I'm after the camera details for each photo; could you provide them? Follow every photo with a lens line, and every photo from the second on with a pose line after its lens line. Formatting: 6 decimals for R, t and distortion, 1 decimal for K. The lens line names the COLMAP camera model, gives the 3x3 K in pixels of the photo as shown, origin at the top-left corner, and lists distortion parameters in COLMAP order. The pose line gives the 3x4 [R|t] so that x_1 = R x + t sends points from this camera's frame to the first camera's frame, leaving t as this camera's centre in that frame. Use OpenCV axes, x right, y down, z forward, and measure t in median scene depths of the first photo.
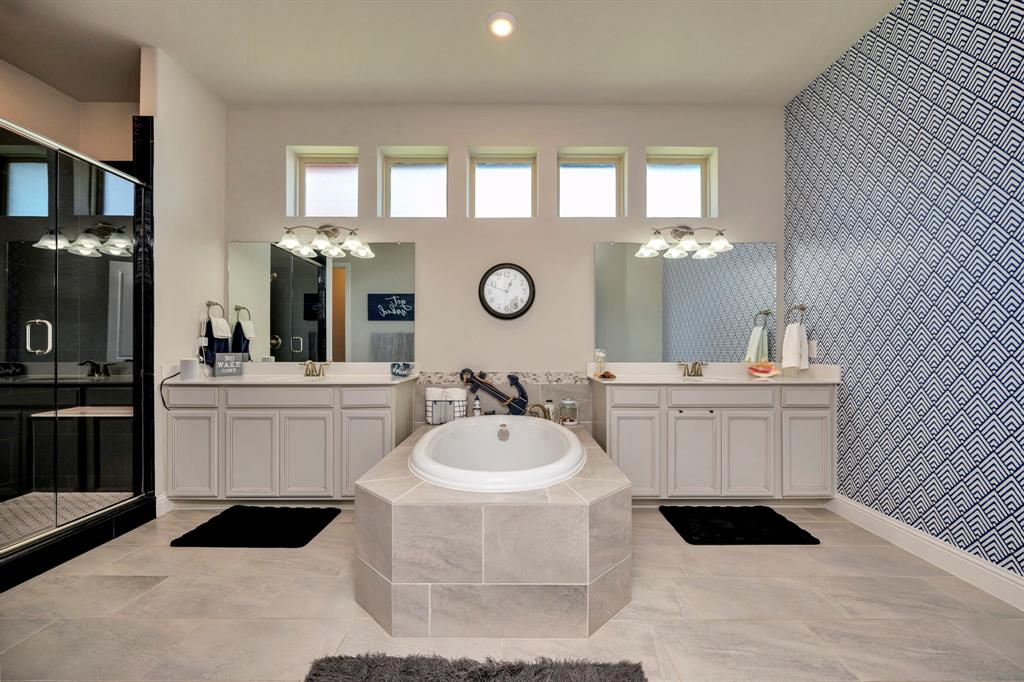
lens RADIAL K [[408.7, 0, 529.9], [0, 408.7, 347.8], [0, 0, 1]] dist [0.000725, -0.000415]
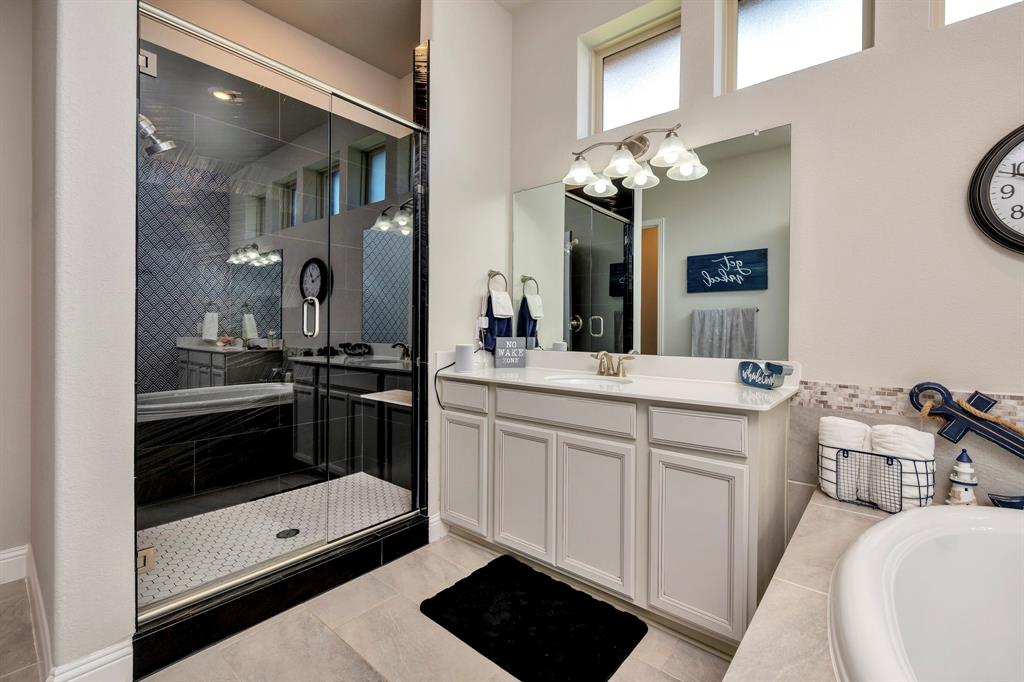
lens RADIAL K [[445.8, 0, 516.8], [0, 445.8, 335.2], [0, 0, 1]] dist [-0.004187, -0.000422]
pose [[0.746239, 0.011945, -0.665571, -0.176666], [-0.005125, 0.999912, 0.012199, -0.001458], [0.665659, -0.005692, 0.746235, 0.389255]]
